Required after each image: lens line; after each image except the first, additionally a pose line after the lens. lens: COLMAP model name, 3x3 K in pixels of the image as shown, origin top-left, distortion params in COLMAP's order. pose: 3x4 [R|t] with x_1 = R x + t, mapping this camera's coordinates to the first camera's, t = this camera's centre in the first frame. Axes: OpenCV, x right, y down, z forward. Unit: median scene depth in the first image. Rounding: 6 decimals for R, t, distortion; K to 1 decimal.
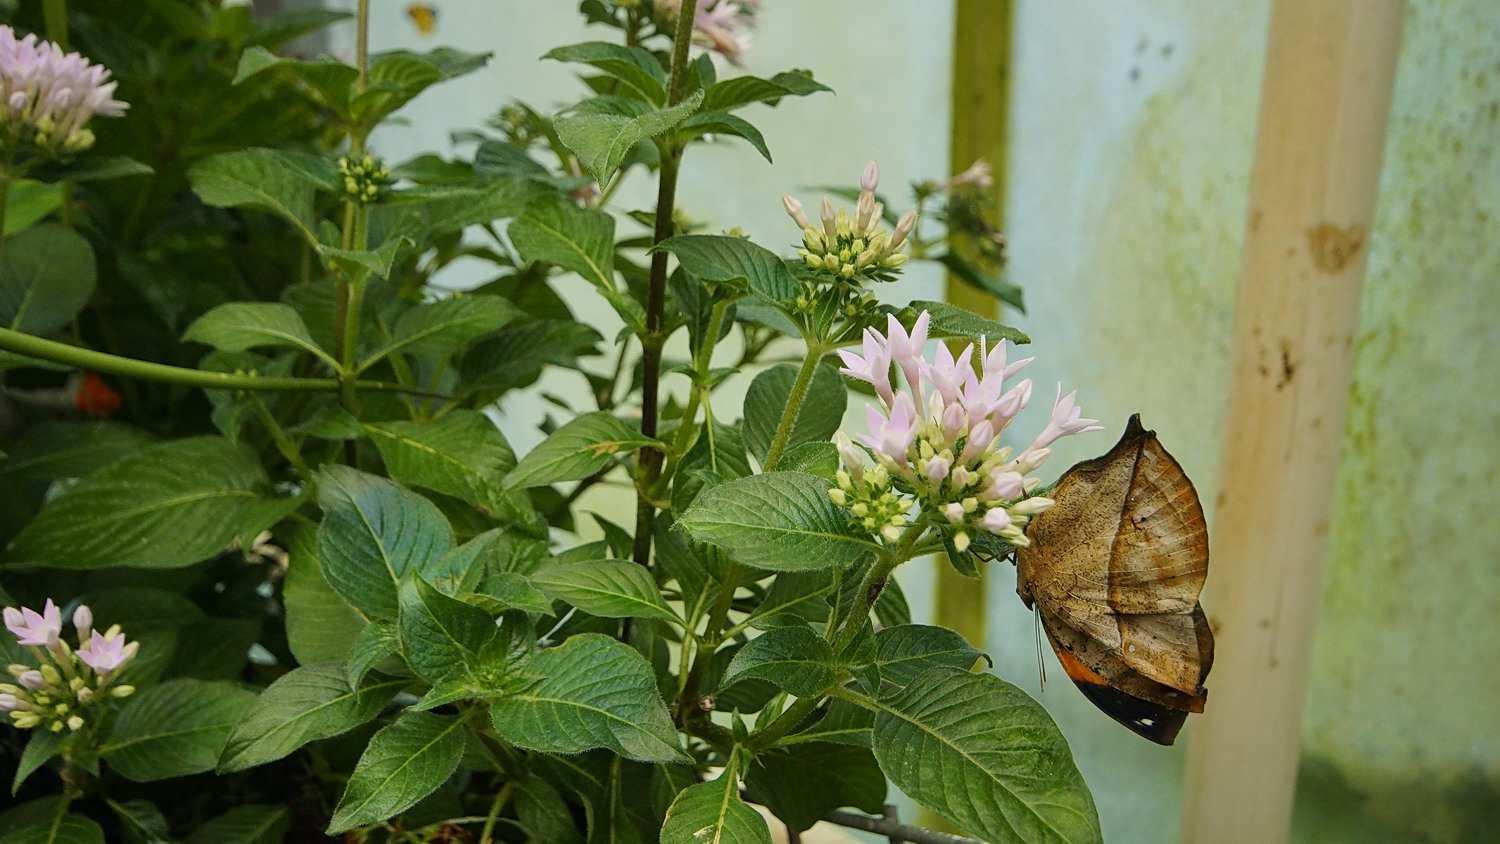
lens RADIAL K [[1124.6, 0, 750.3], [0, 1124.6, 420.4], [0, 0, 1]] dist [-0.014926, -0.004154]
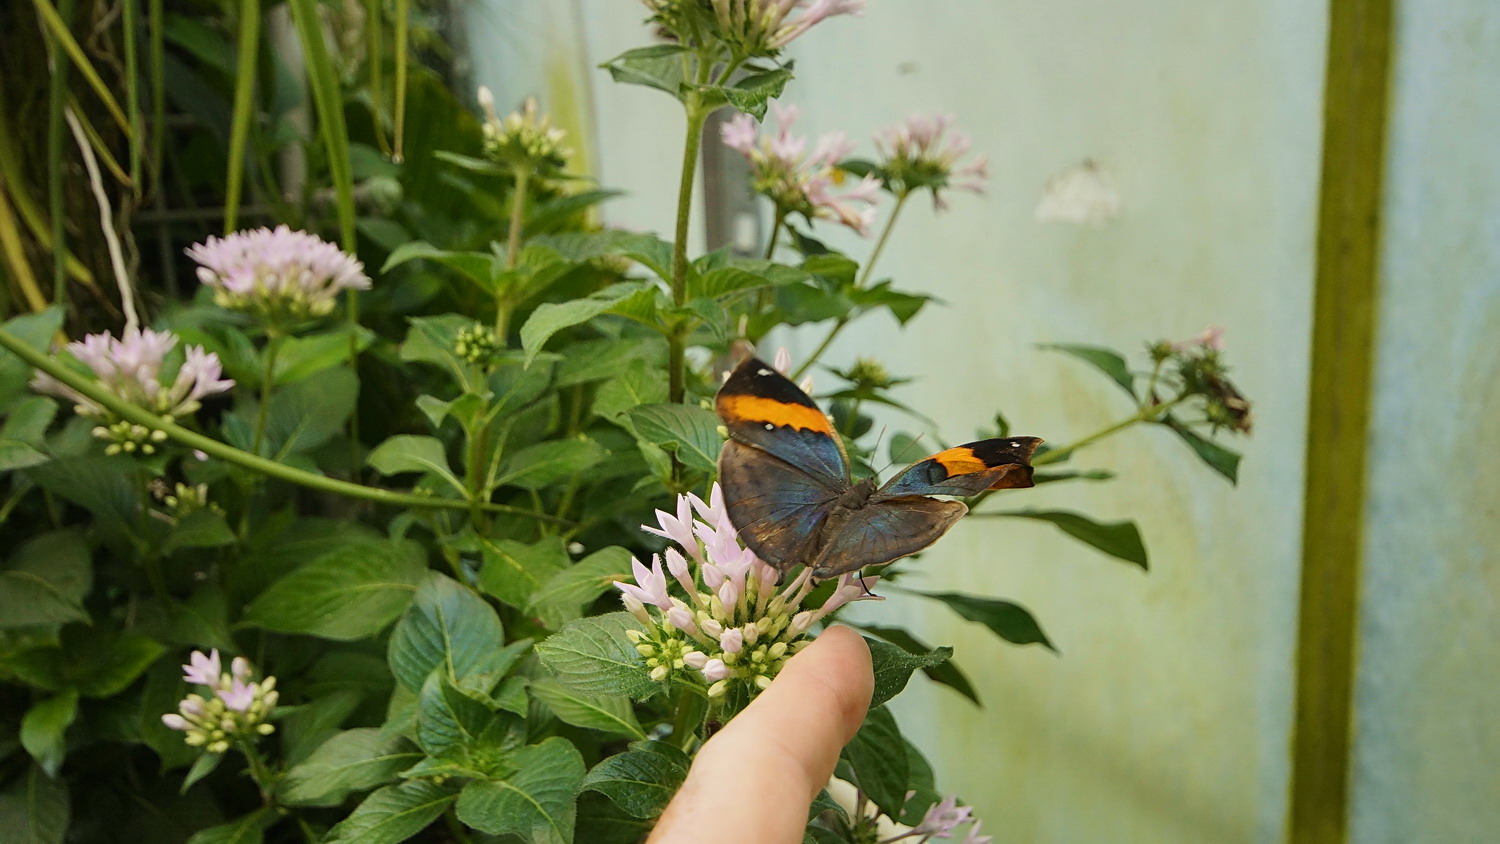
lens RADIAL K [[1124.6, 0, 747.3], [0, 1124.6, 422.5], [0, 0, 1]] dist [-0.014926, -0.004154]
pose [[0.922426, 0.047538, -0.383236, 0.426116], [-0.092883, 0.990573, -0.100690, -0.030411], [0.374836, 0.128475, 0.918146, -0.027205]]
